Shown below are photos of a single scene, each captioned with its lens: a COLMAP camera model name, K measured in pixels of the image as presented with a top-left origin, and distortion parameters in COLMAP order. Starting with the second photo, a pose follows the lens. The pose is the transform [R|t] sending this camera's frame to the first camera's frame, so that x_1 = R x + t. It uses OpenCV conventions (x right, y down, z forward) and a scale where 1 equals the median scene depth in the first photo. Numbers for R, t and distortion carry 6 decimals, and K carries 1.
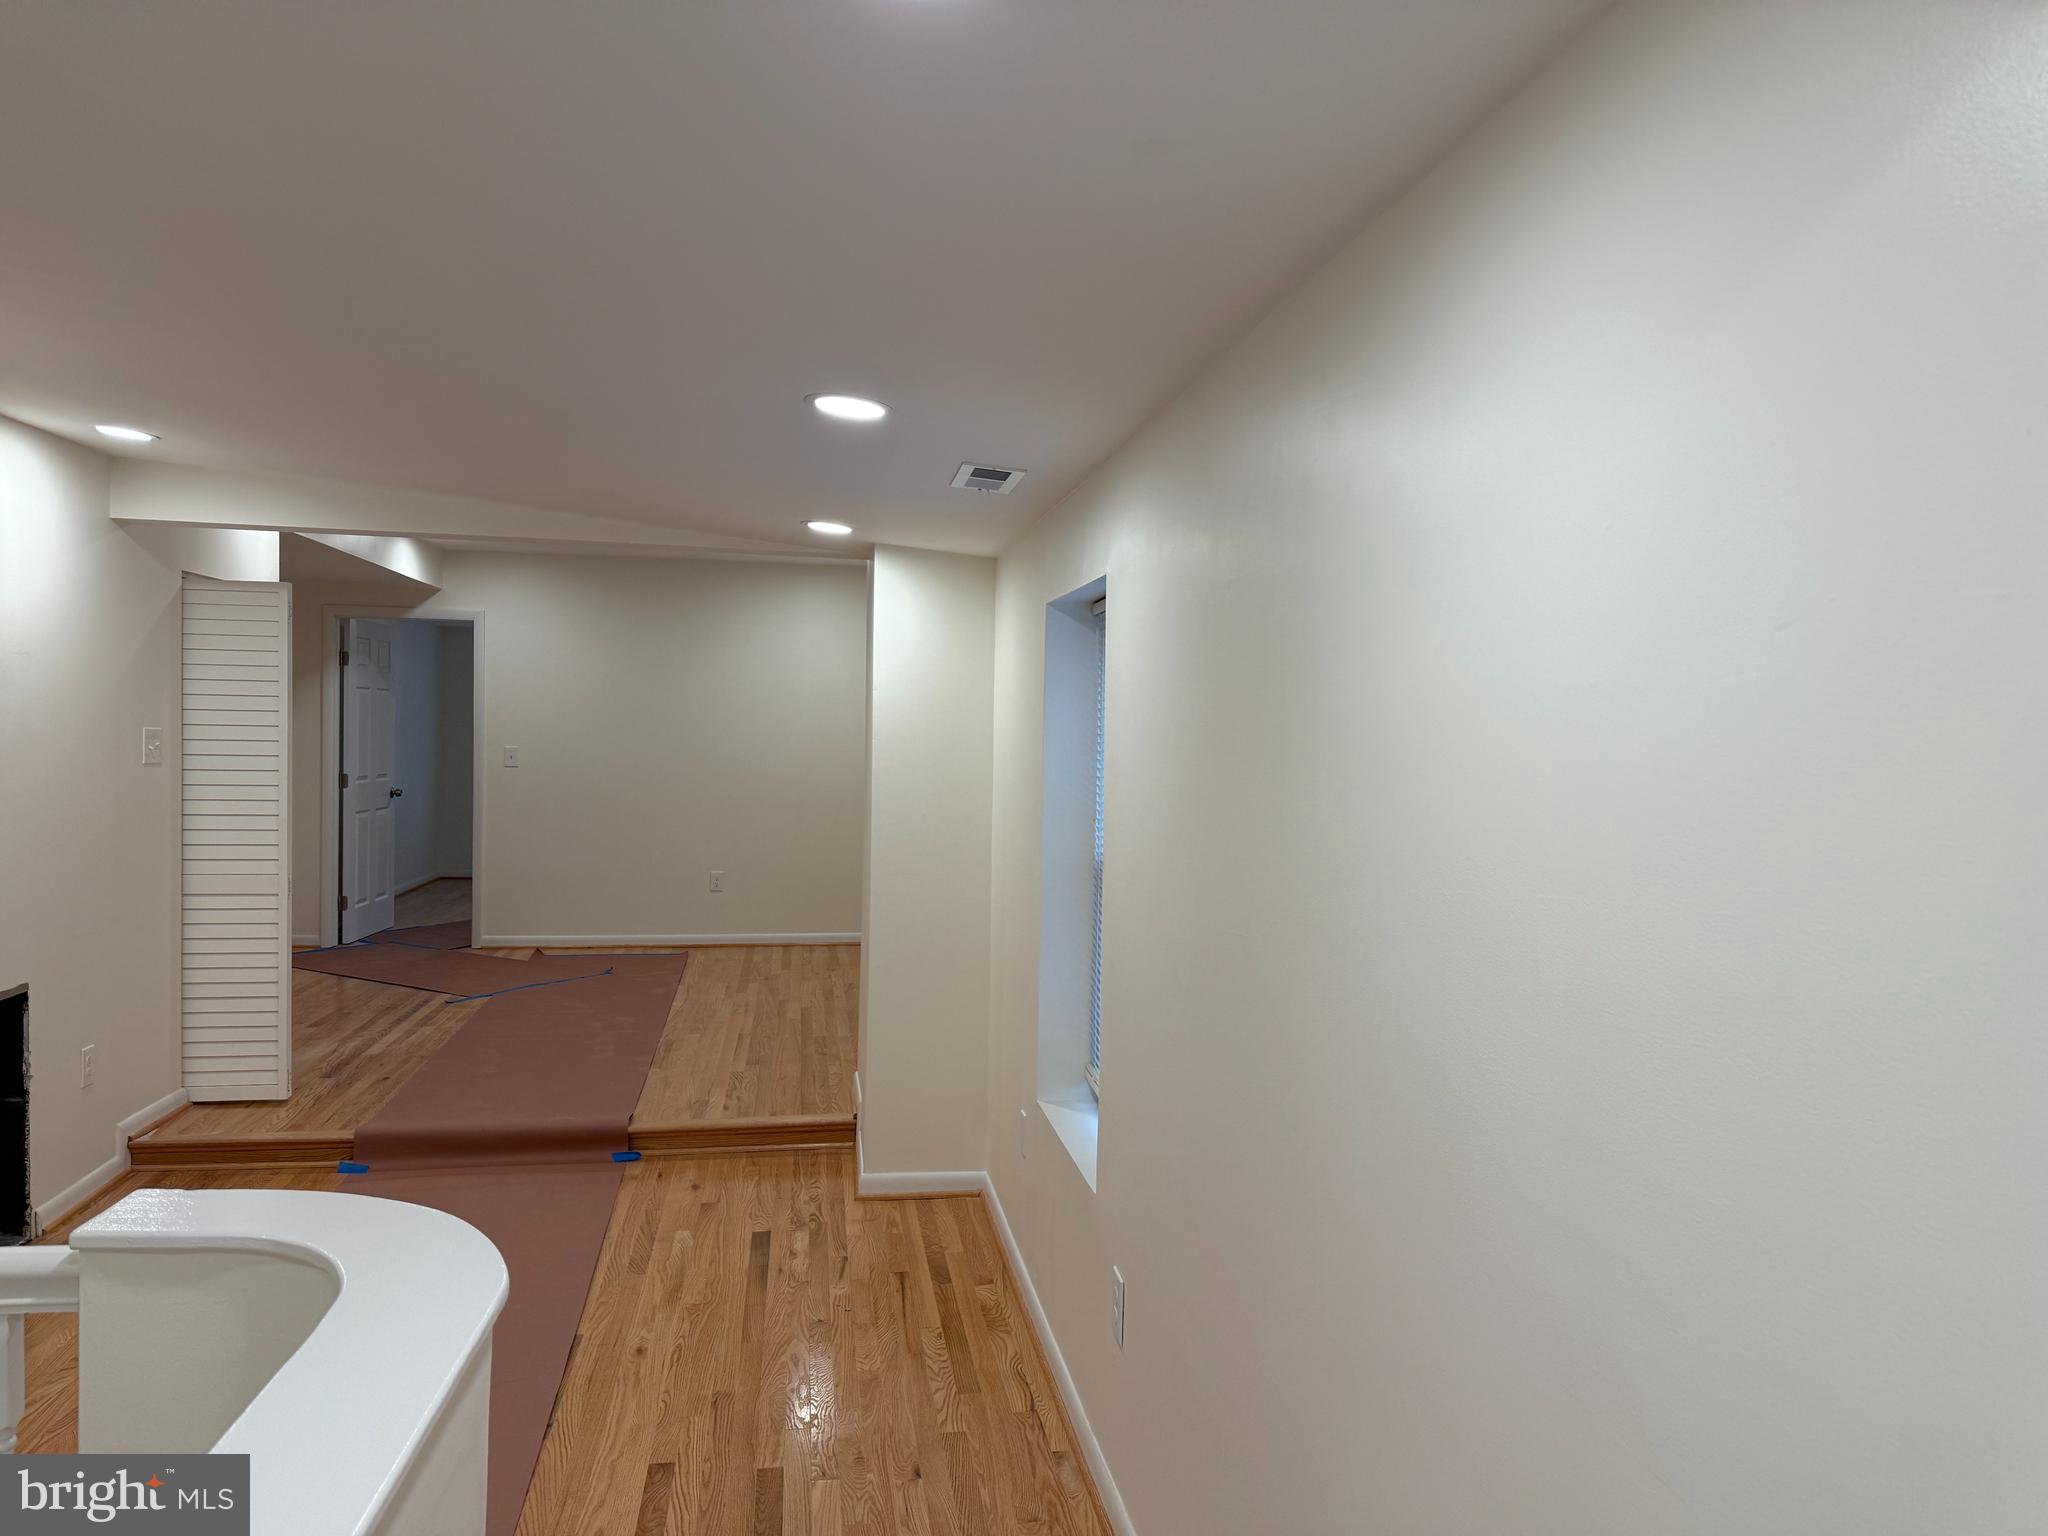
lens RADIAL K [[1421.7, 0, 1013.8], [0, 1421.7, 776.4], [0, 0, 1]] dist [0.113182, -0.144393]
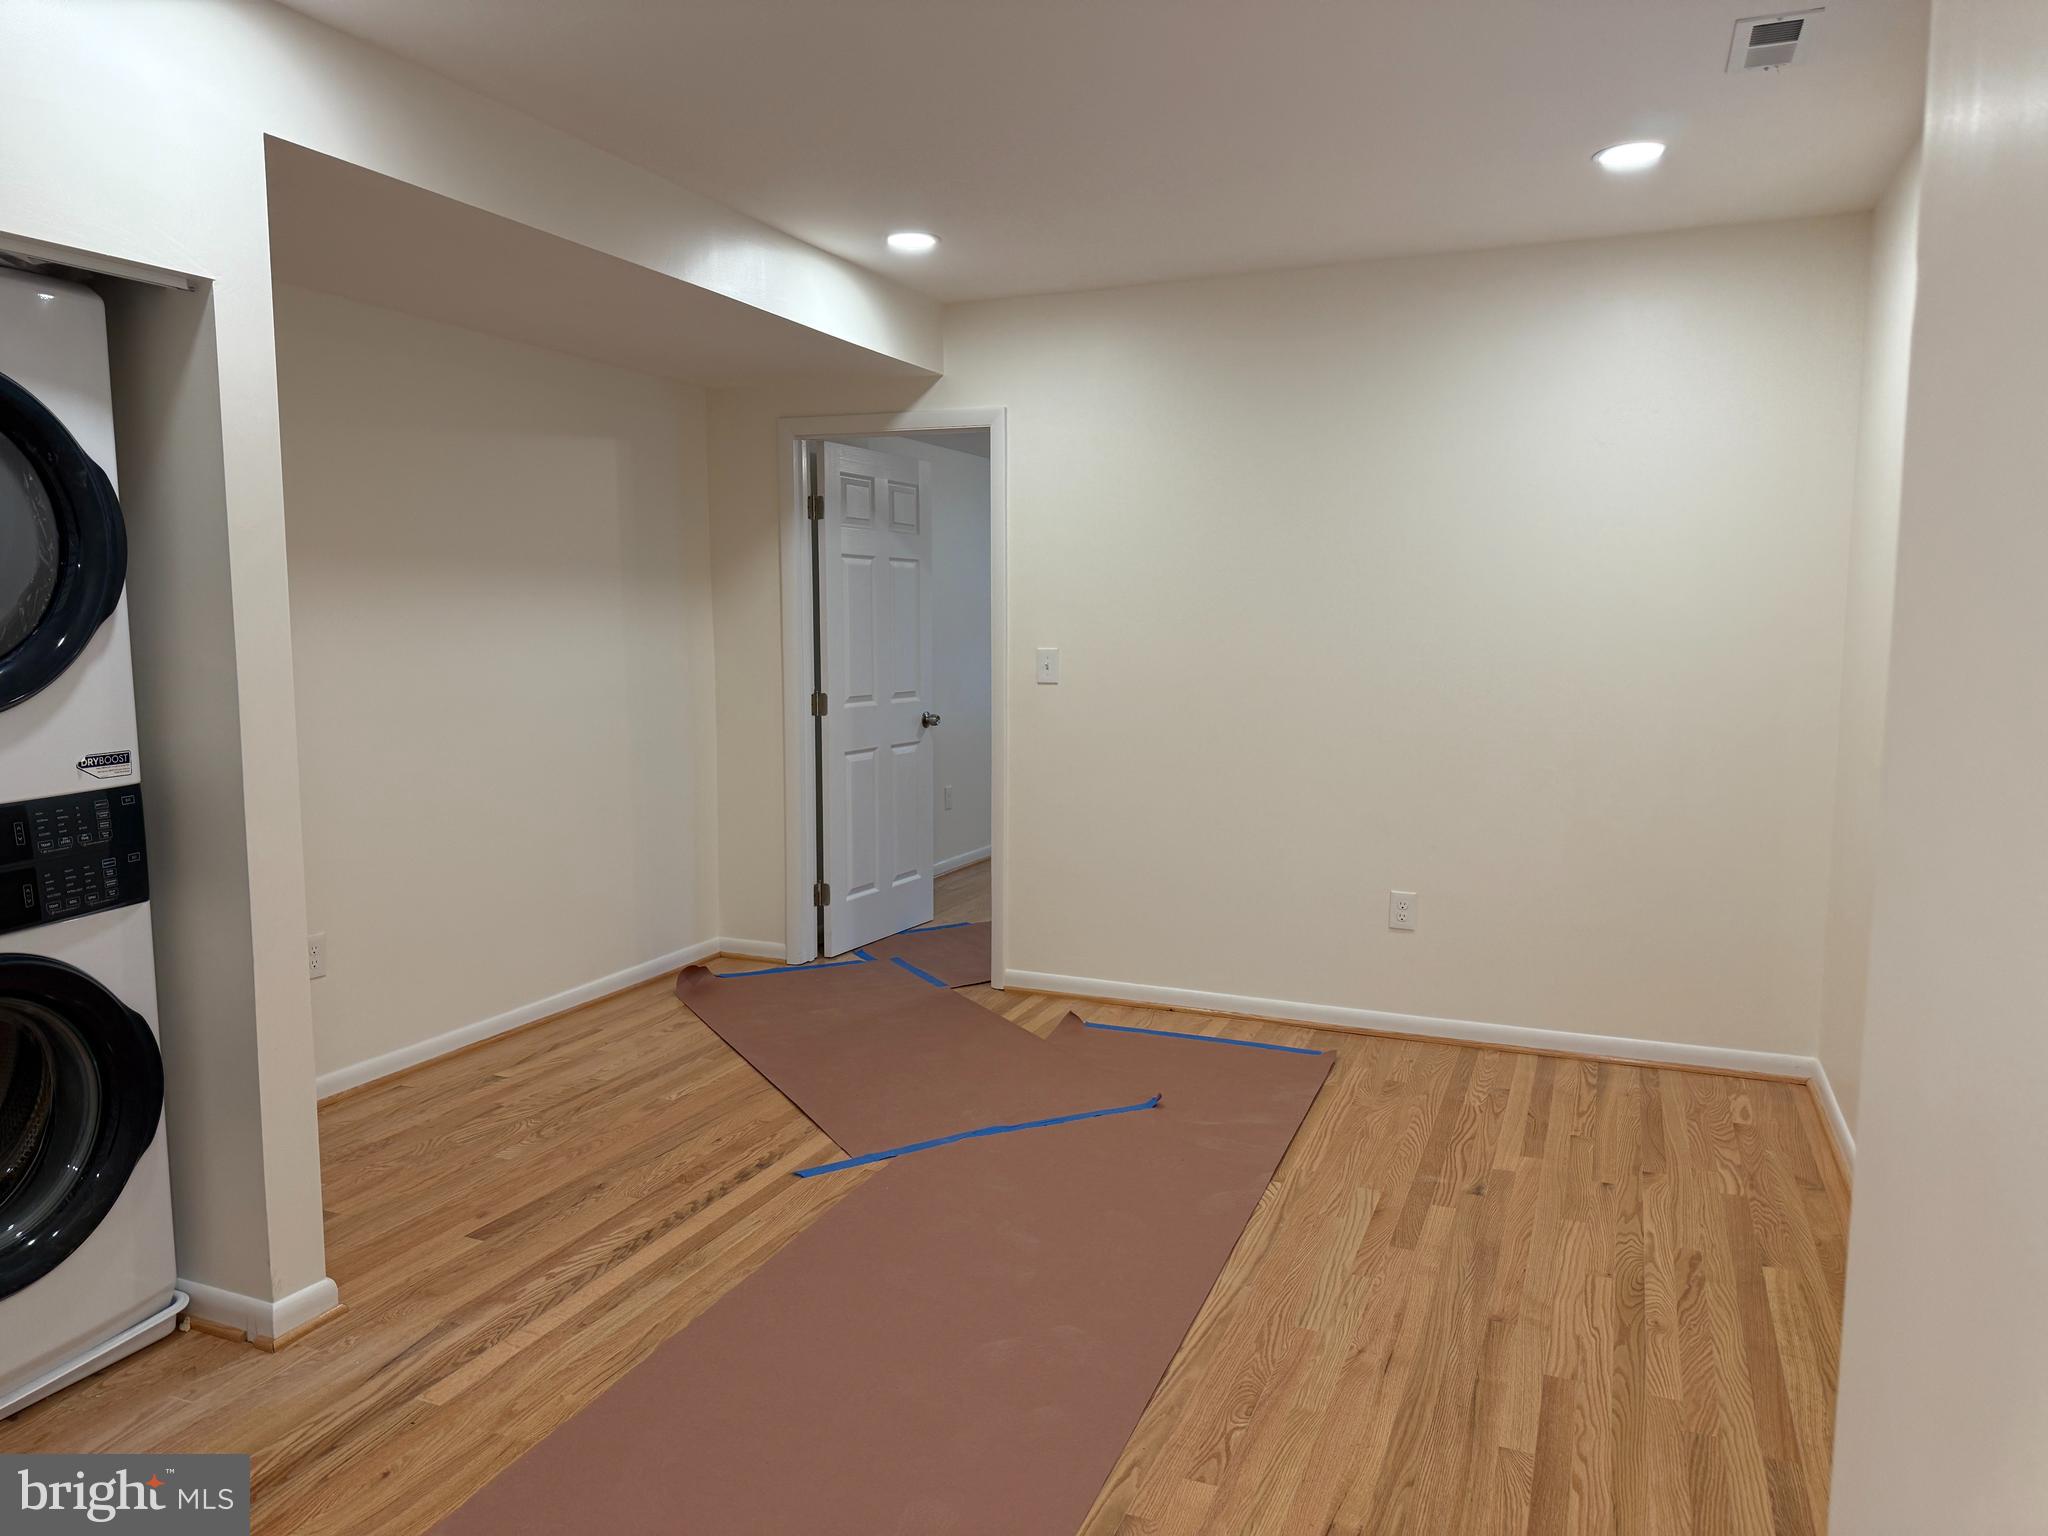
lens RADIAL K [[1421.7, 0, 1013.8], [0, 1421.7, 776.4], [0, 0, 1]] dist [0.113182, -0.144393]
pose [[0.854856, 0.041289, -0.517220, -0.065729], [-0.003780, 0.997298, 0.073365, -0.011426], [0.518852, -0.060762, 0.852702, 0.507521]]
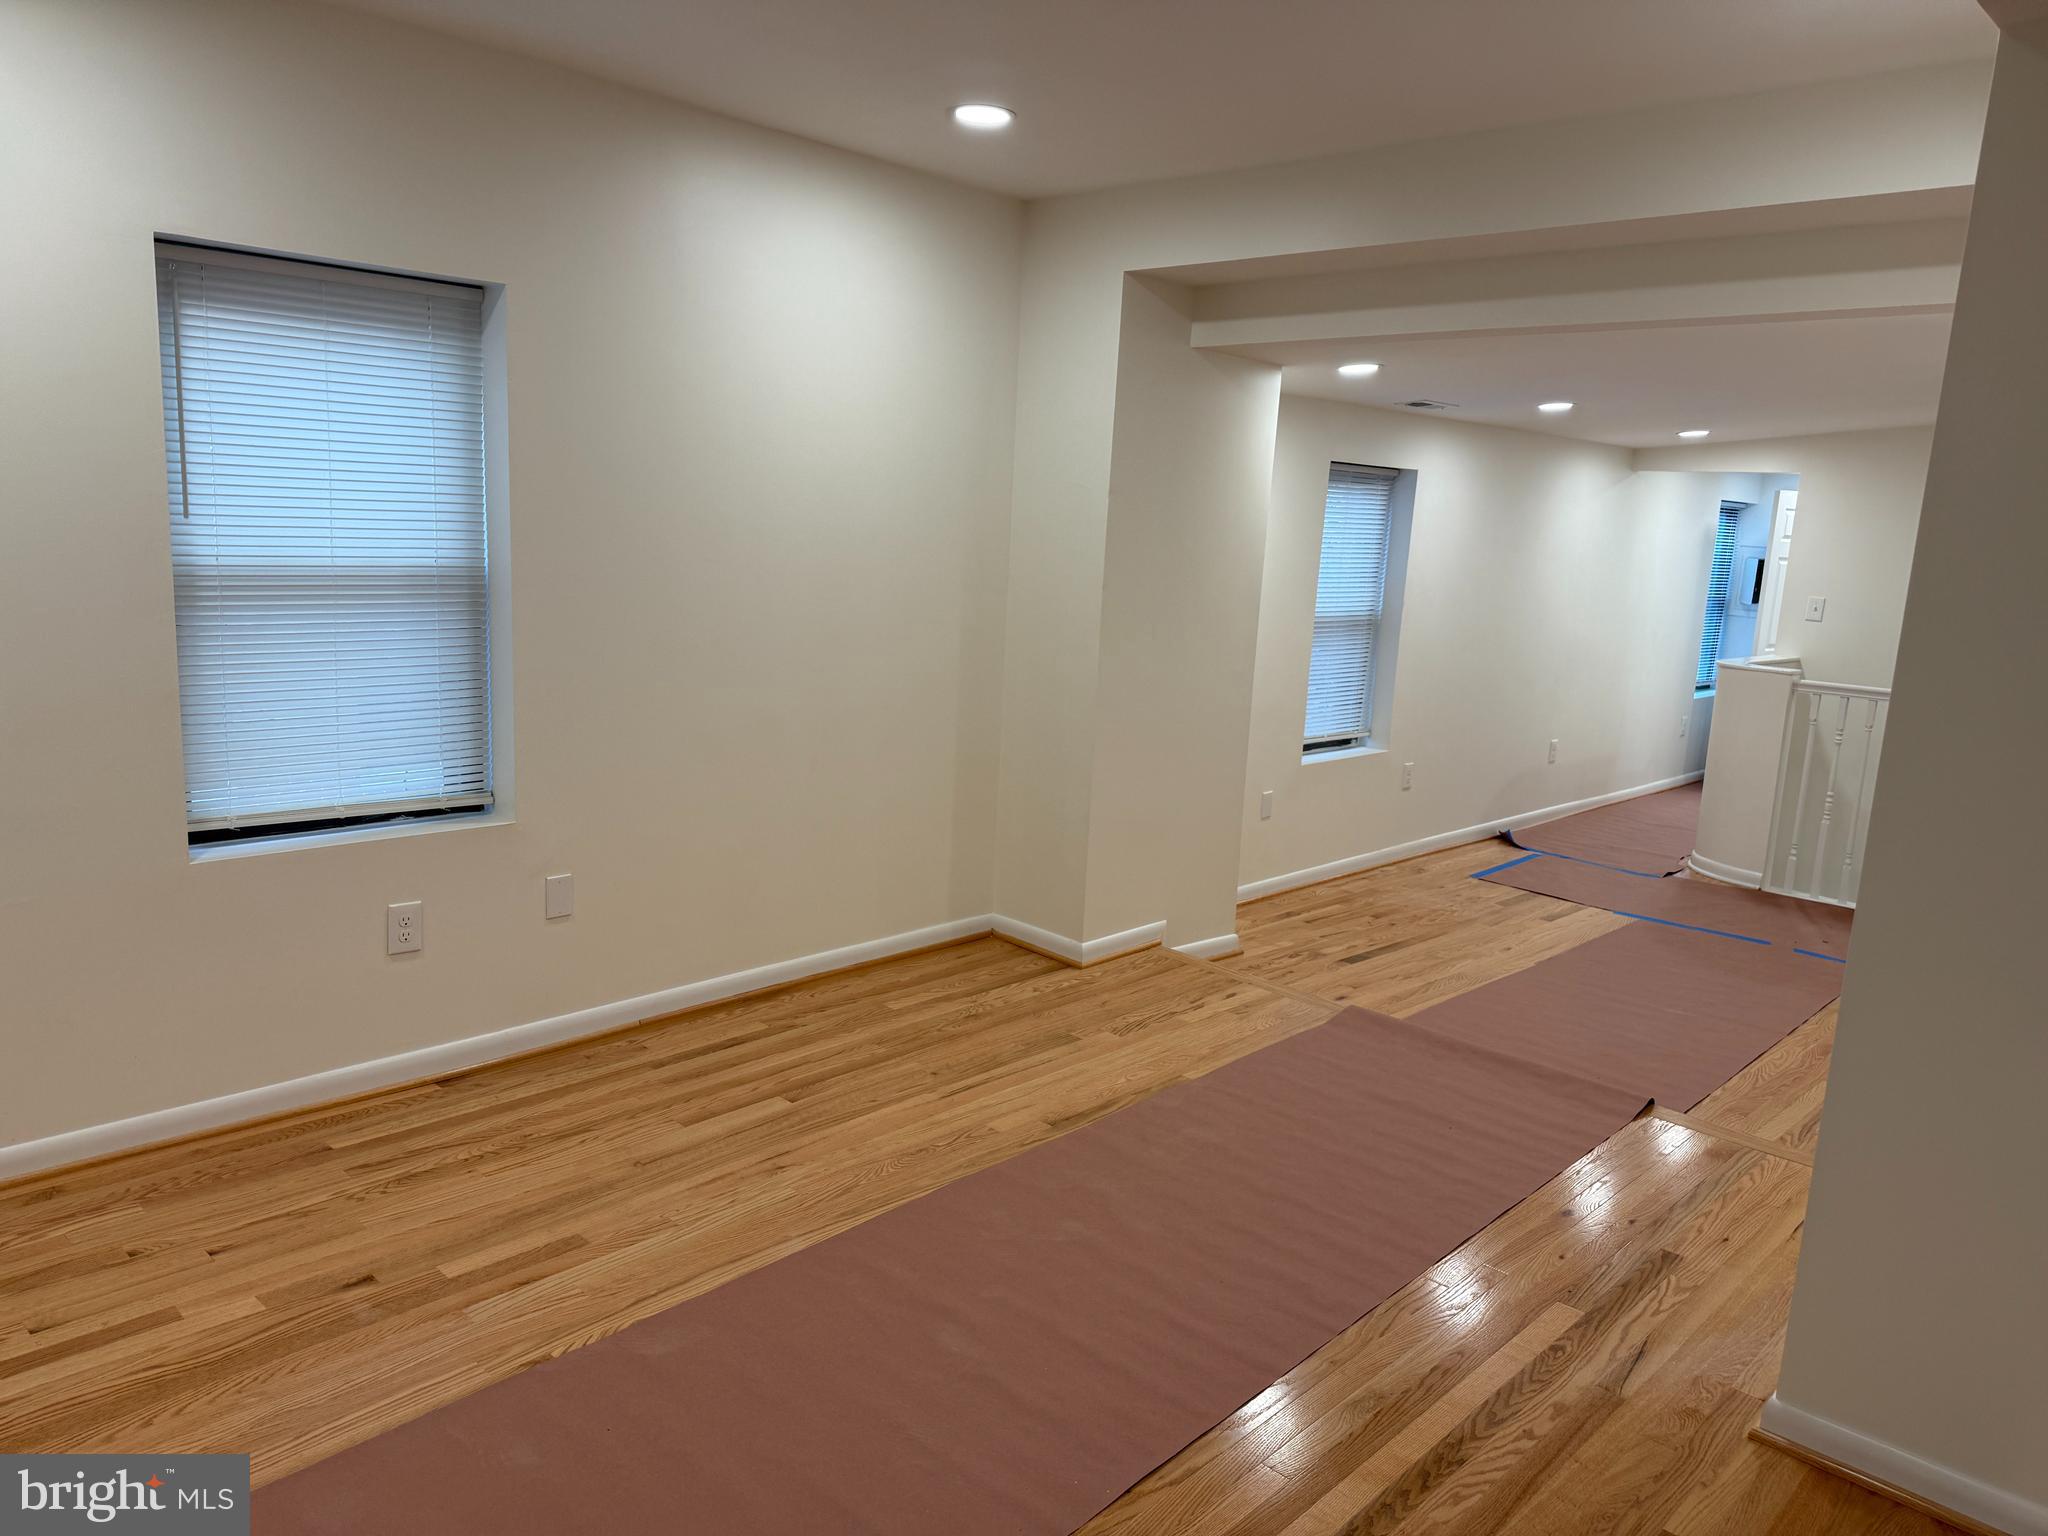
lens RADIAL K [[1421.7, 0, 1013.8], [0, 1421.7, 776.4], [0, 0, 1]] dist [0.113182, -0.144393]
pose [[-0.605241, -0.194654, 0.771876, -0.452101], [-0.034083, 0.975090, 0.219177, -0.048186], [-0.795312, 0.106347, -0.596799, 0.955313]]
